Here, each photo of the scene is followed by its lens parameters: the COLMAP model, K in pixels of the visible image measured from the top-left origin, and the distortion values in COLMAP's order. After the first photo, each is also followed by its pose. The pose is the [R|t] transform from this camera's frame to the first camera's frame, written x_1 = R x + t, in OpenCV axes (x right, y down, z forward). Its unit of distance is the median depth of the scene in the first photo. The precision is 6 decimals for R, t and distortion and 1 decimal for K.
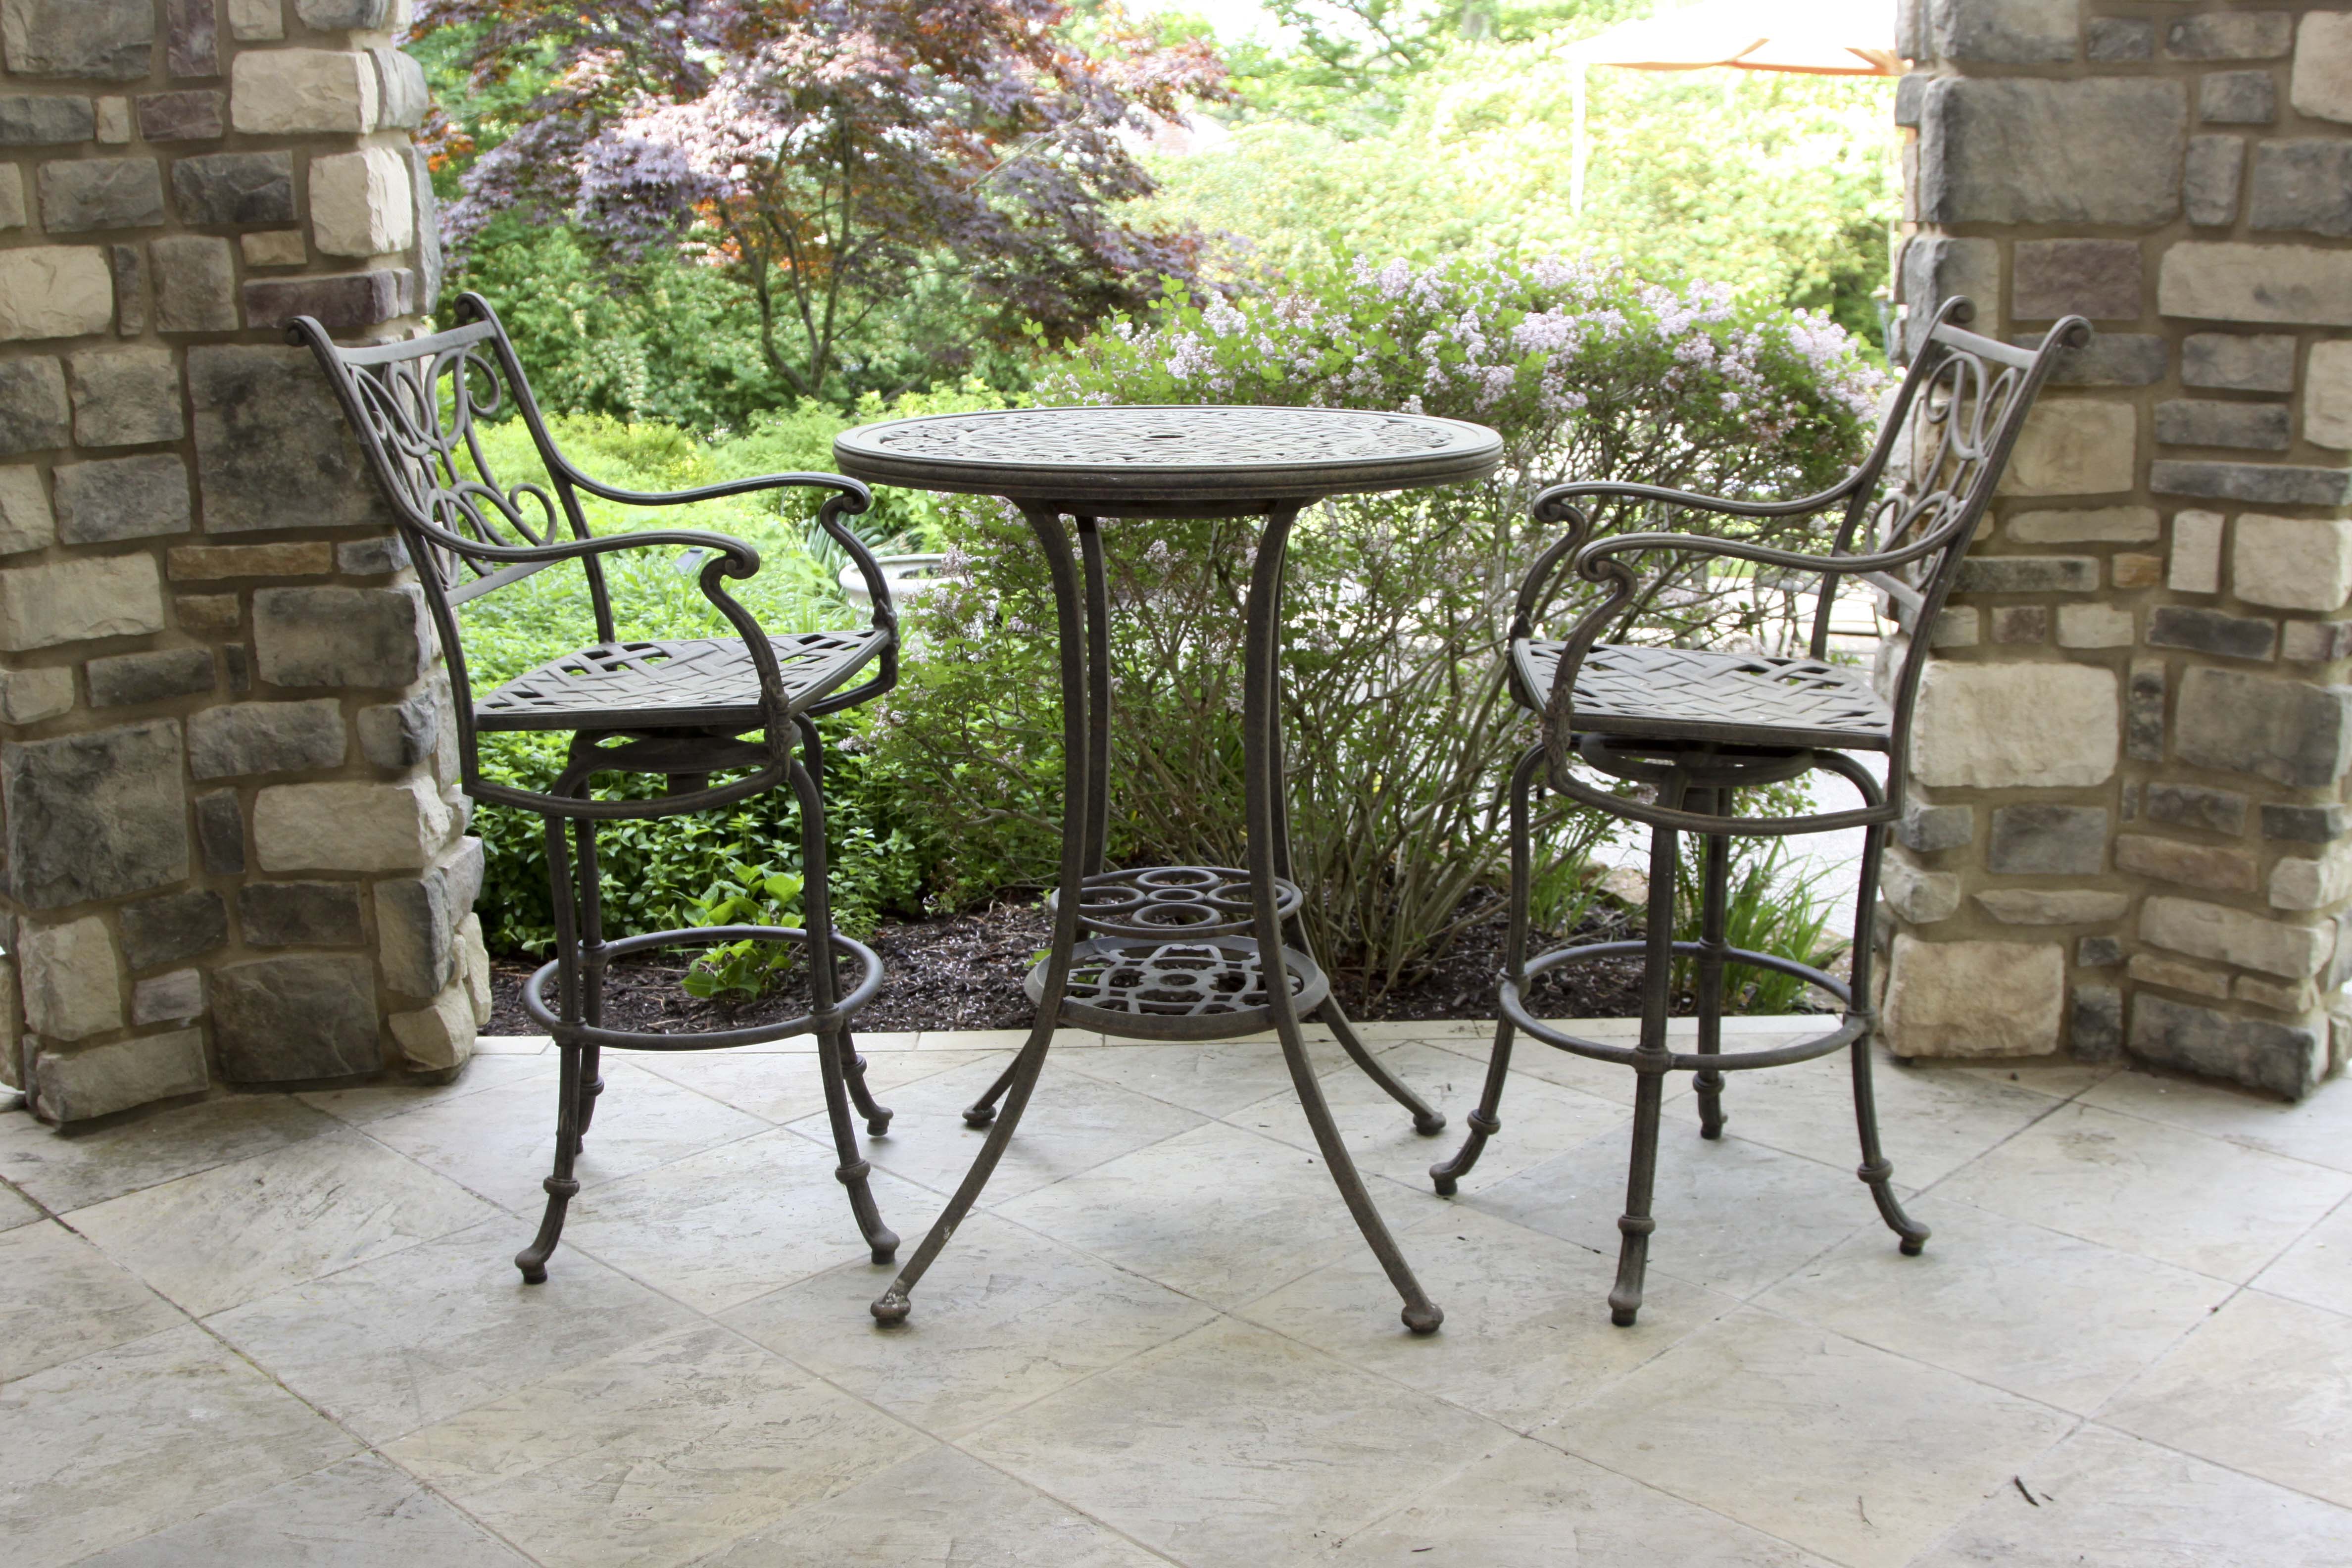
lens RADIAL K [[2552.7, 0, 1176.0], [0, 2552.7, 784.0], [0, 0, 1]] dist [-0.124375, 0.005230]
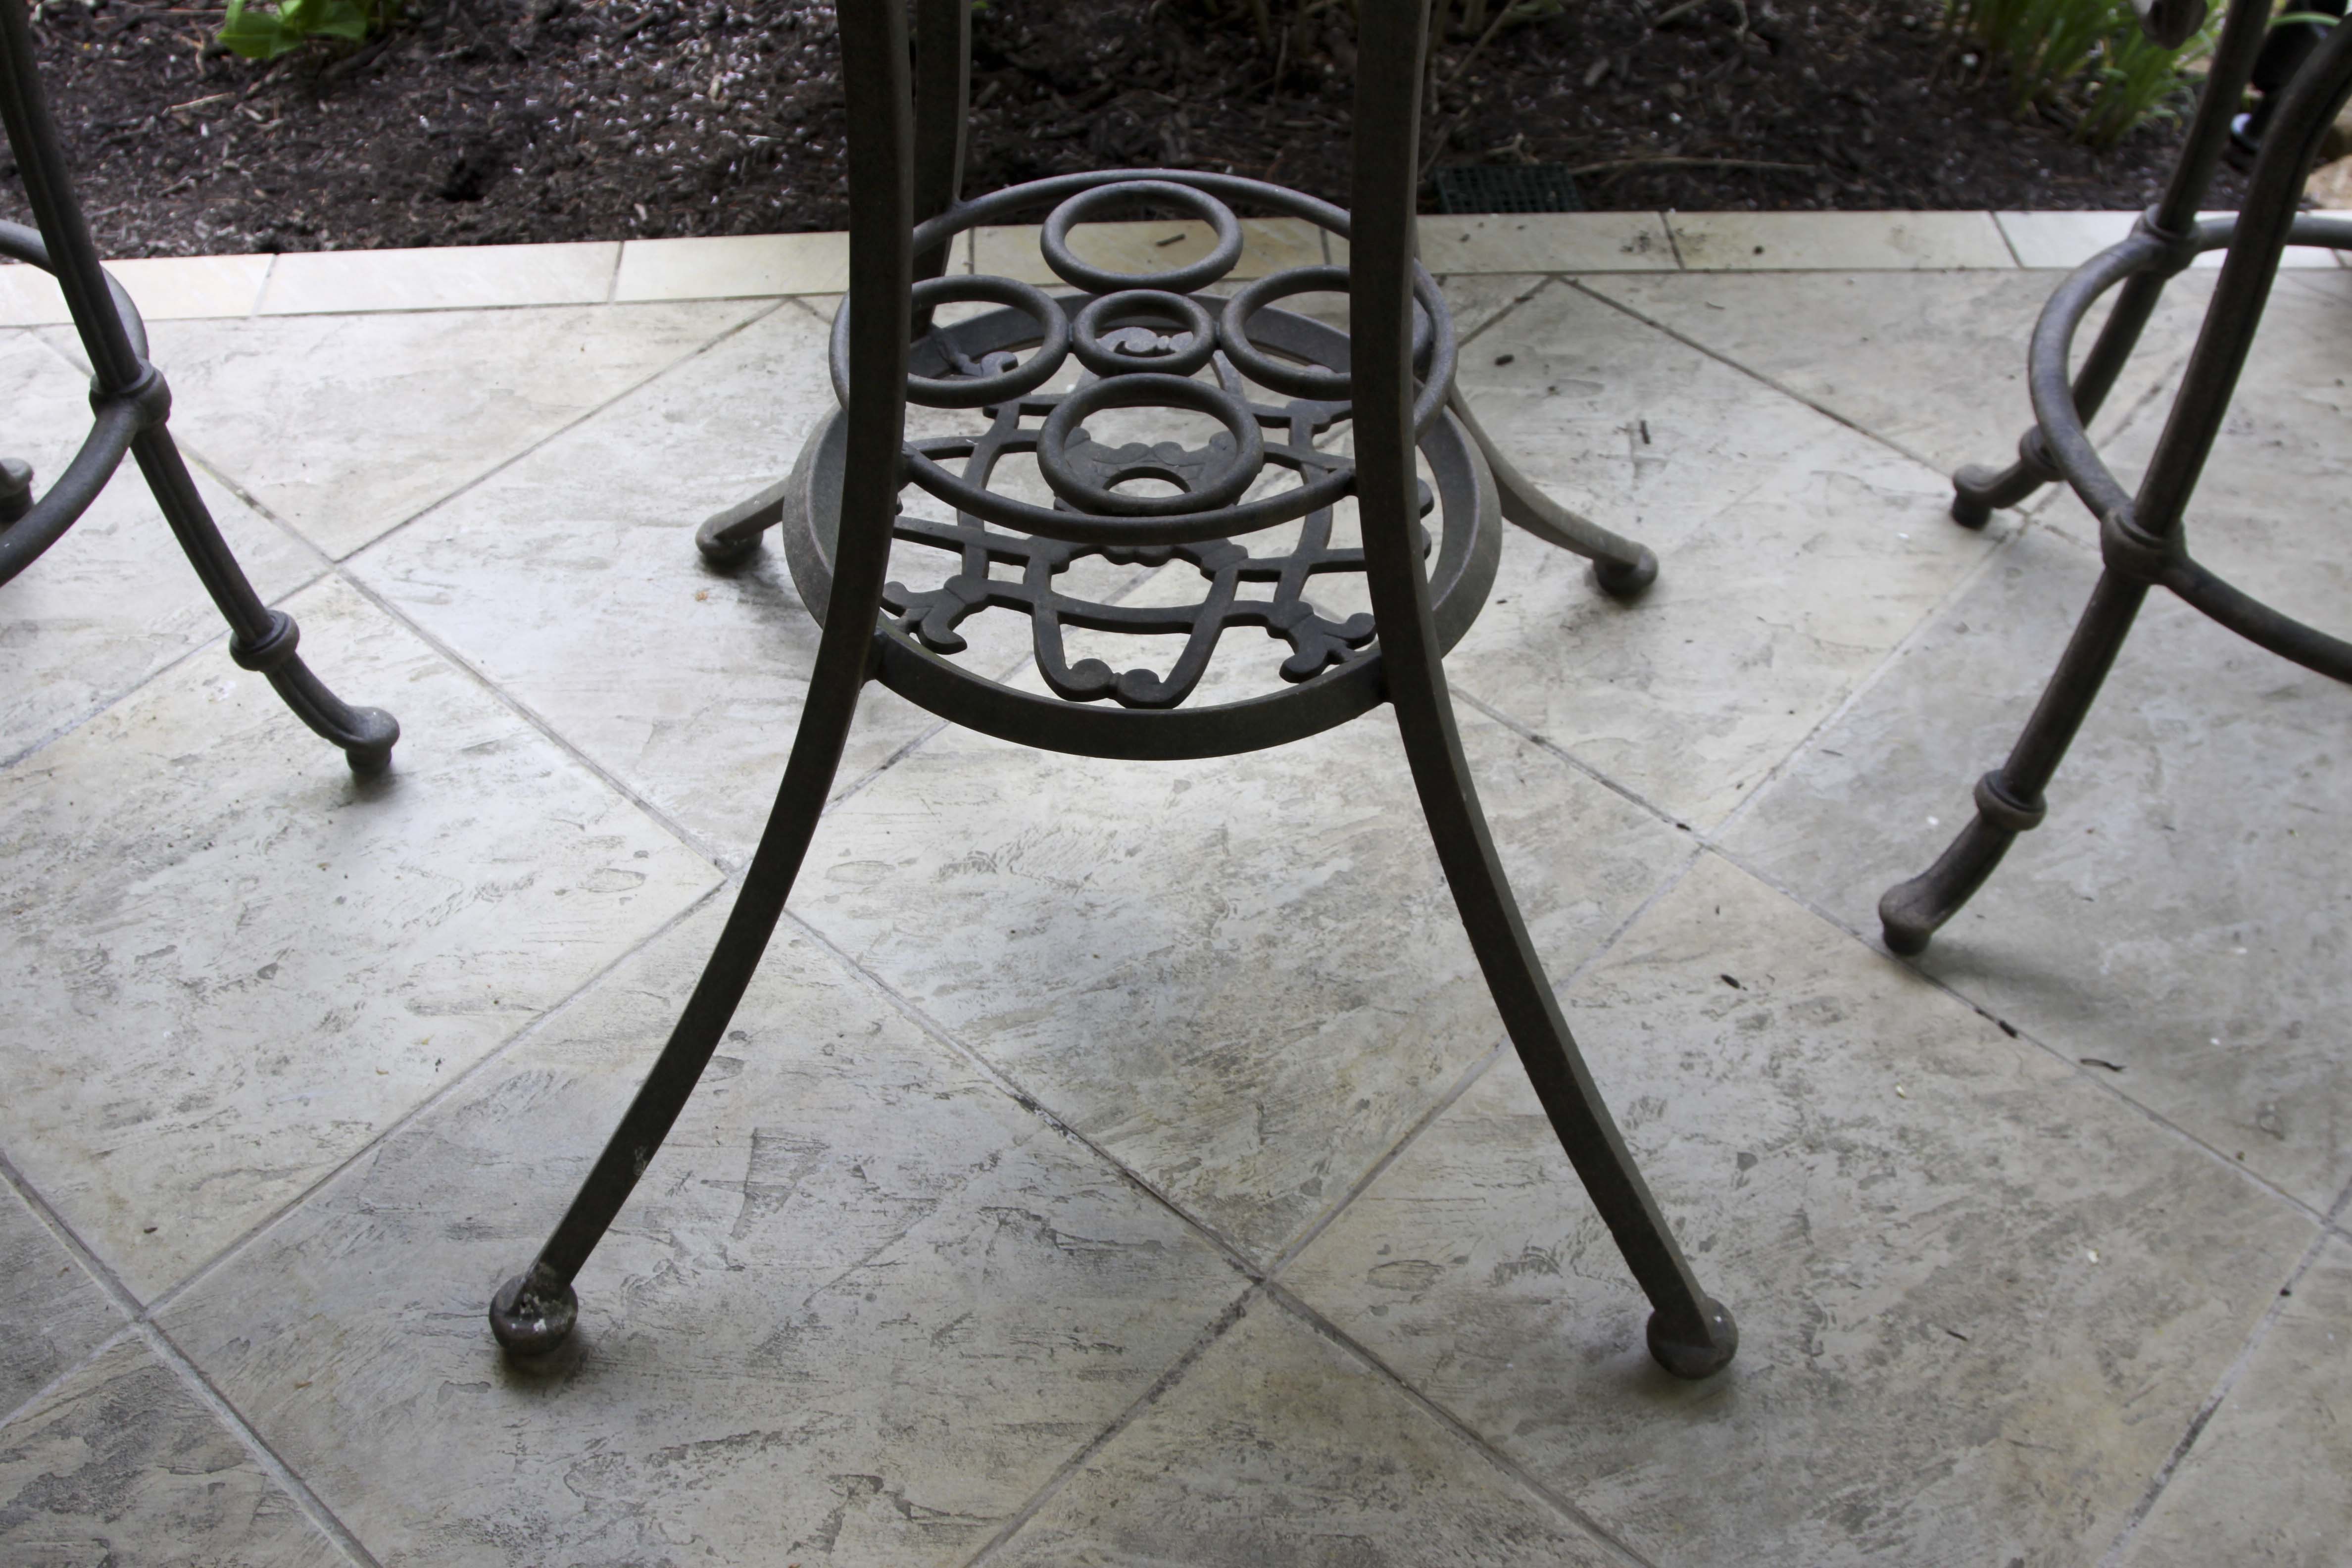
lens RADIAL K [[2550.3, 0, 1171.0], [0, 2550.3, 796.2], [0, 0, 1]] dist [-0.132618, 0.042540]
pose [[0.998814, -0.013466, 0.046782, -0.014328], [-0.013711, 0.844258, 0.535762, -0.094348], [-0.046711, -0.535768, 0.843072, 0.537240]]
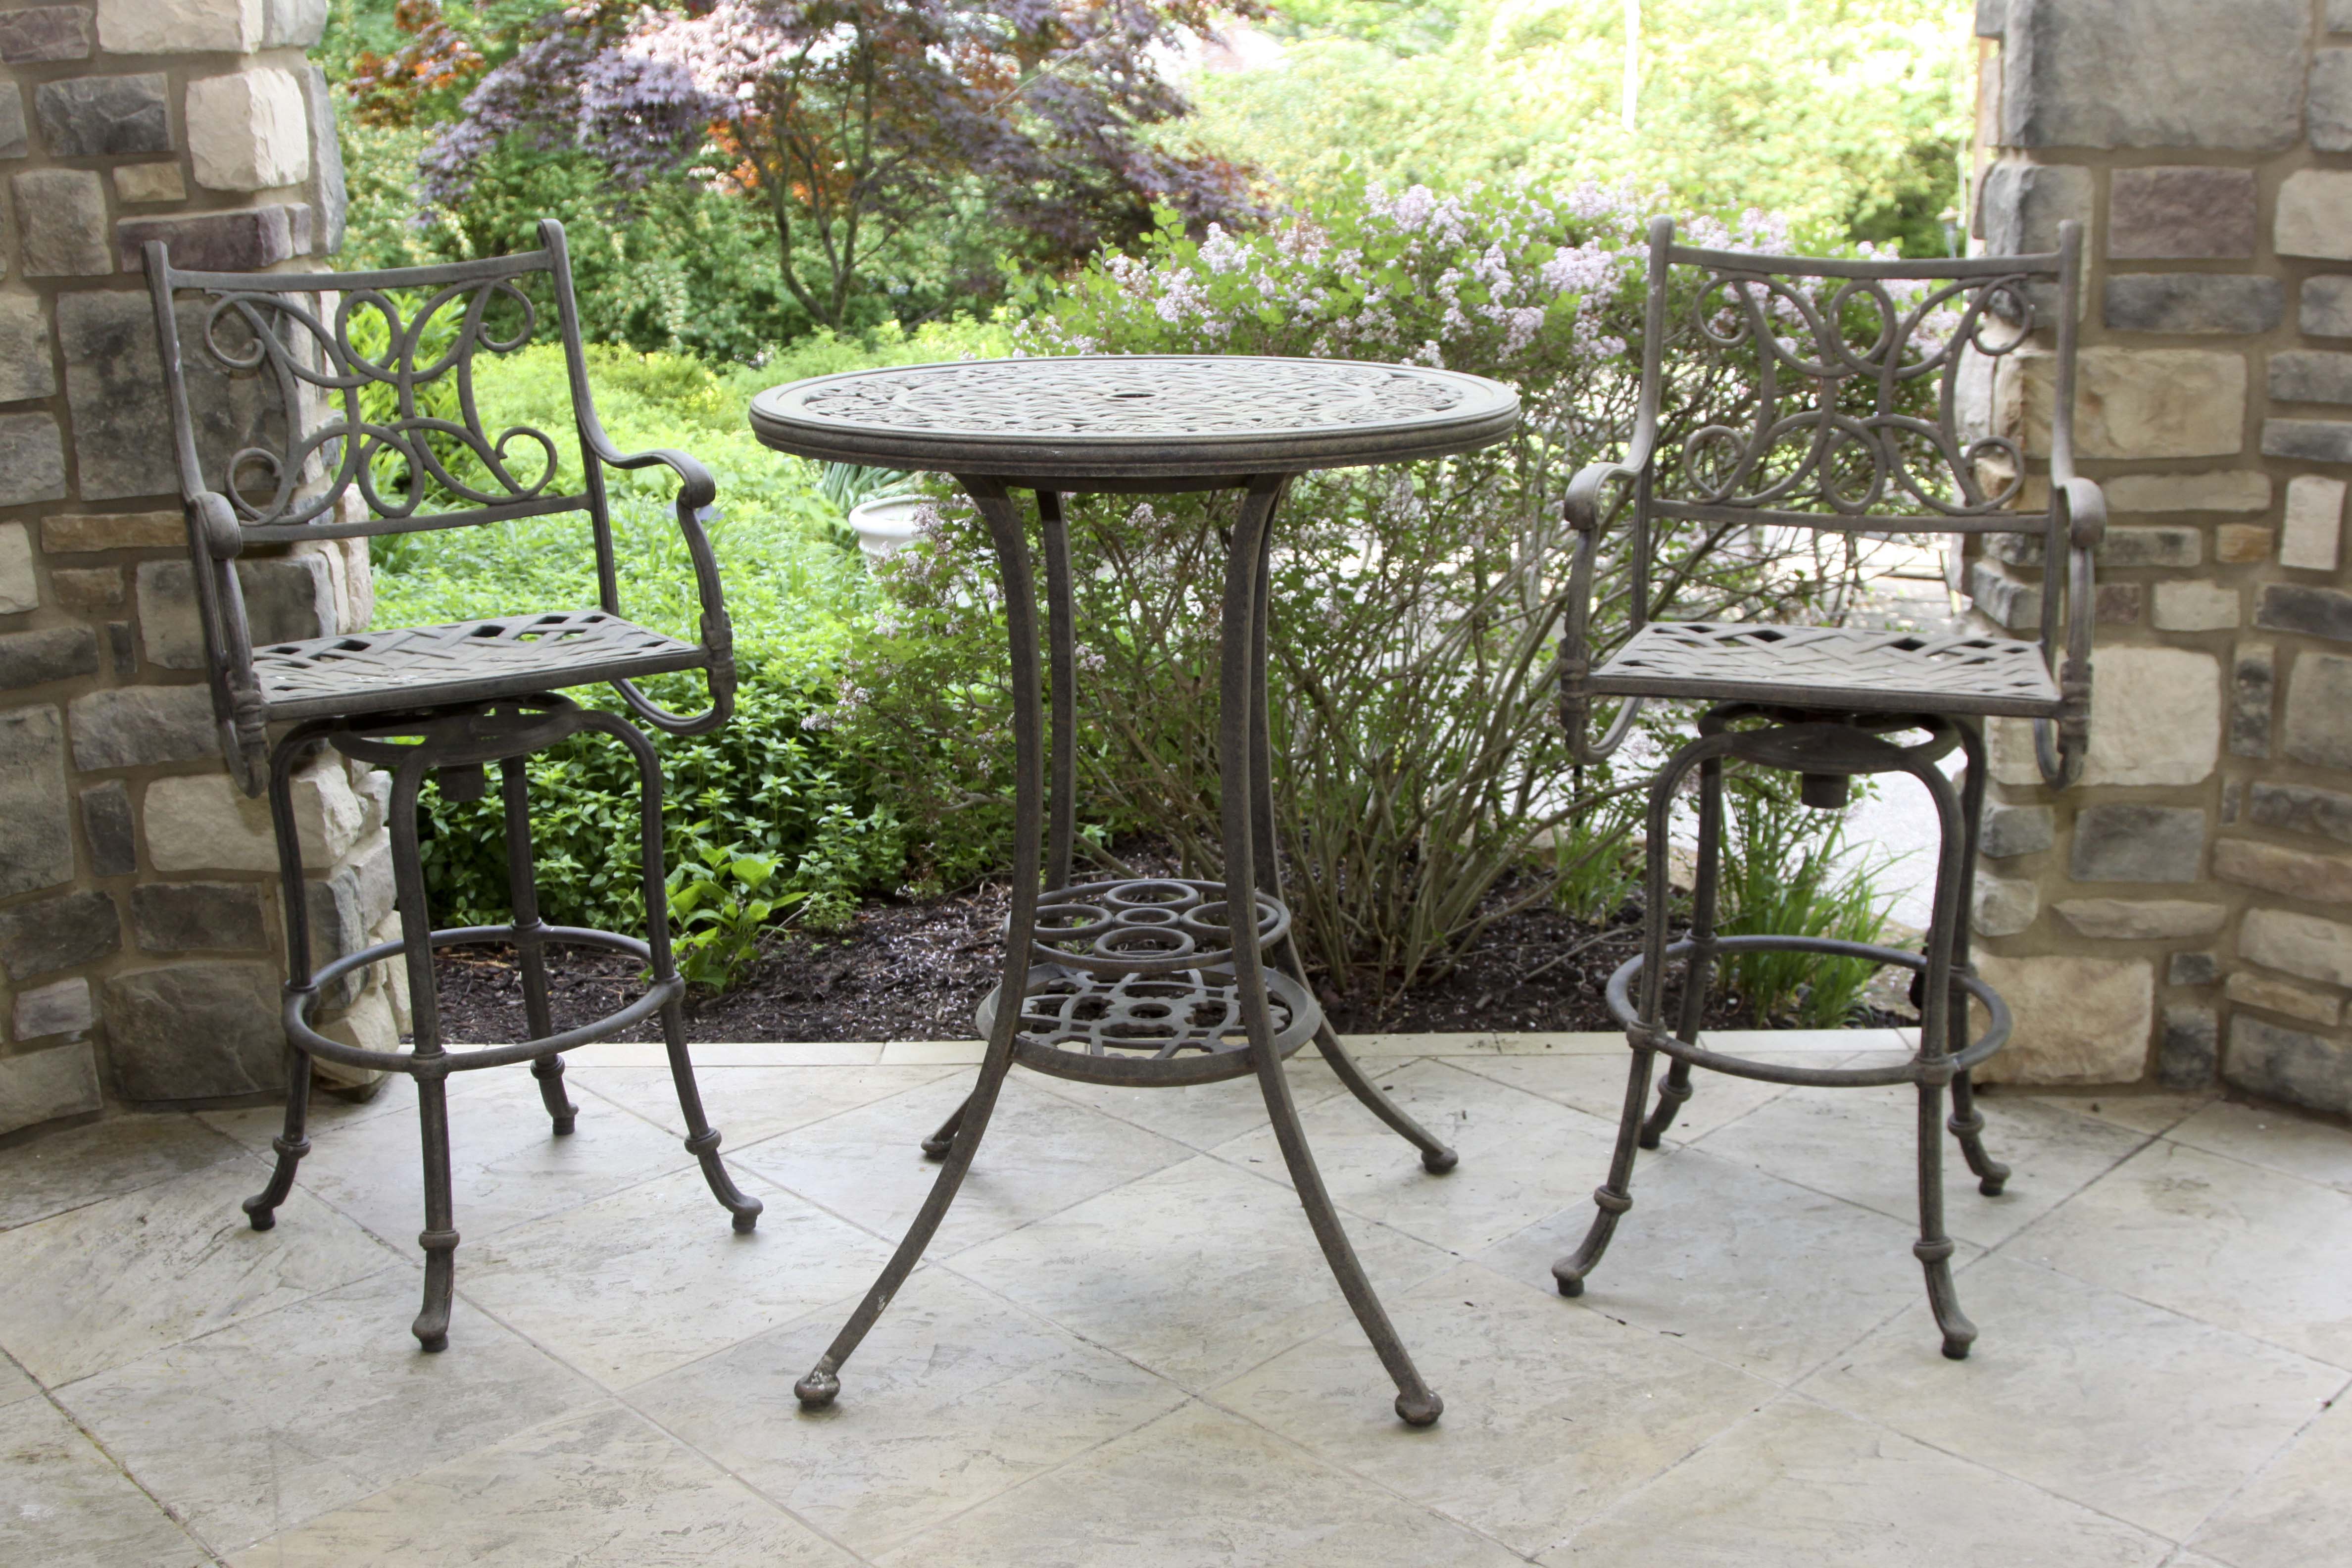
lens RADIAL K [[2550.3, 0, 1171.0], [0, 2550.3, 796.2], [0, 0, 1]] dist [-0.132618, 0.042540]
pose [[0.999693, 0.003533, -0.024531, 0.025757], [-0.002652, 0.999353, 0.035867, -0.025636], [0.024642, -0.035791, 0.999055, 0.105740]]
